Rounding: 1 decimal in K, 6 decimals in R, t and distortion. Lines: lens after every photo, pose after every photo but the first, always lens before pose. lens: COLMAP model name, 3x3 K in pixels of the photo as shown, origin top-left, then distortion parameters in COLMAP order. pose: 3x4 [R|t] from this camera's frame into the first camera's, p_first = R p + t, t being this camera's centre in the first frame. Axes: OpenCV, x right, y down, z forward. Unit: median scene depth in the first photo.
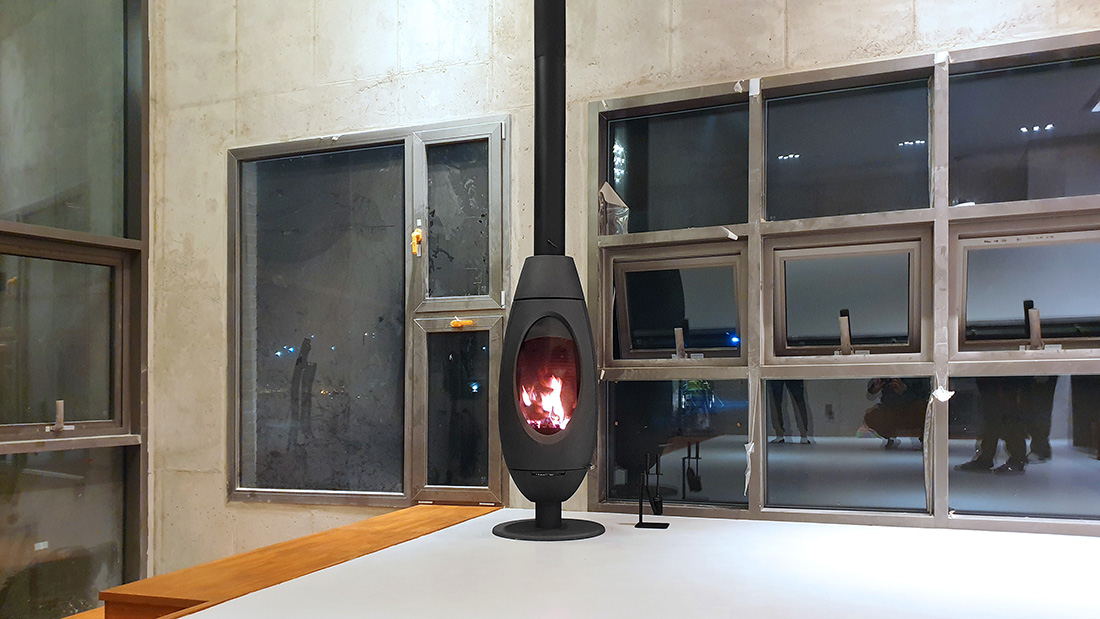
lens RADIAL K [[896.4, 0, 552.1], [0, 896.4, 373.6], [0, 0, 1]] dist [0.080021, -0.179694]
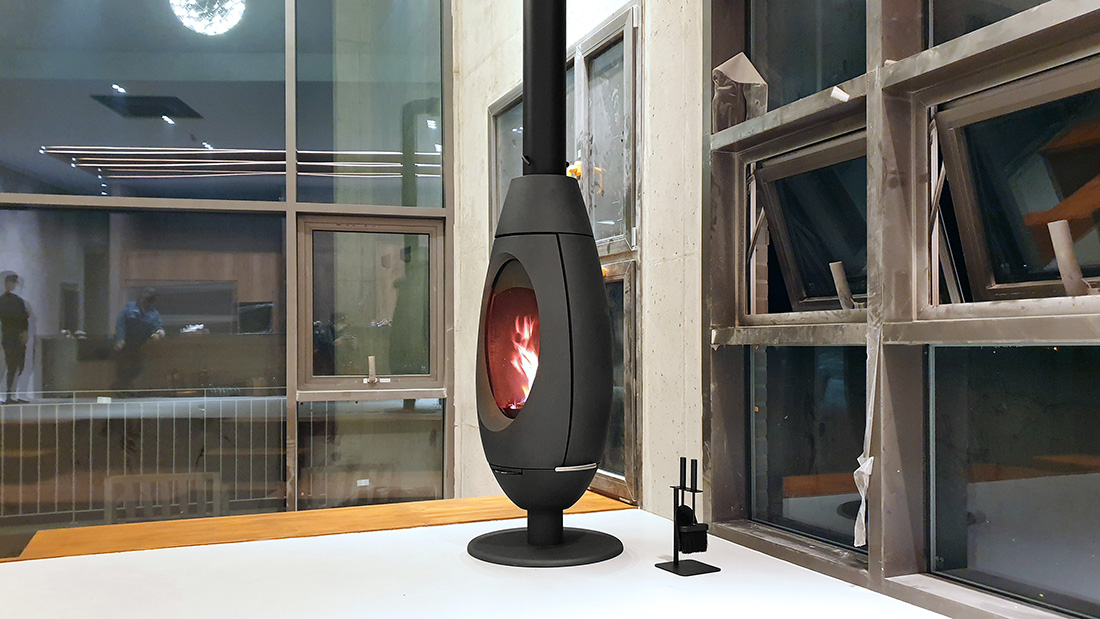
lens RADIAL K [[884.2, 0, 547.6], [0, 884.2, 337.4], [0, 0, 1]] dist [0.029695, -0.004753]
pose [[0.693132, 0.003571, -0.720802, 0.425551], [0.008124, 0.999886, 0.012766, -0.006882], [0.720765, -0.014704, 0.693023, 0.403037]]
